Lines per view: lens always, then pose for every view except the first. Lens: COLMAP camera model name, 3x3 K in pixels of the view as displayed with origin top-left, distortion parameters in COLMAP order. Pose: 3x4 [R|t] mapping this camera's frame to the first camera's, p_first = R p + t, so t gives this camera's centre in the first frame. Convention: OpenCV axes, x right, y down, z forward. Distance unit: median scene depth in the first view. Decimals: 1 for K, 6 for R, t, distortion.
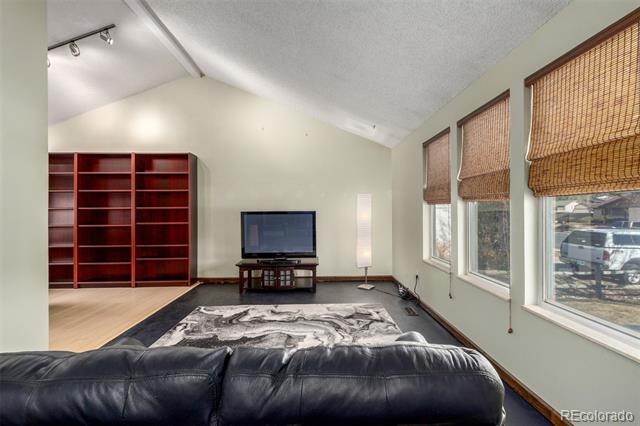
lens RADIAL K [[299.4, 0, 325.7], [0, 299.4, 209.9], [0, 0, 1]] dist [0.002443, 0.000106]
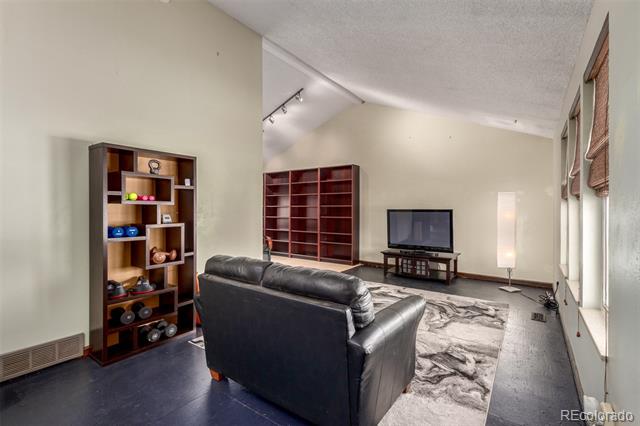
lens RADIAL K [[292.9, 0, 321.5], [0, 292.9, 208.7], [0, 0, 1]] dist [0.002141, 0.000108]
pose [[0.792858, 0.007793, -0.609356, 0.227240], [-0.005380, 0.999969, 0.005788, -0.001980], [0.609383, -0.001311, 0.792875, -0.108589]]
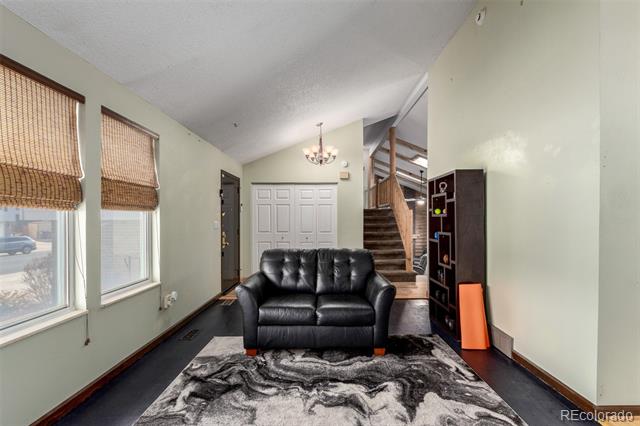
lens RADIAL K [[296.5, 0, 329.6], [0, 296.5, 220.1], [0, 0, 1]] dist [0.003461, 0.000279]
pose [[-0.999874, 0.003975, 0.015389, -0.087691], [0.003993, 0.999991, 0.001128, 0.000756], [-0.015384, 0.001189, -0.999881, 0.846611]]
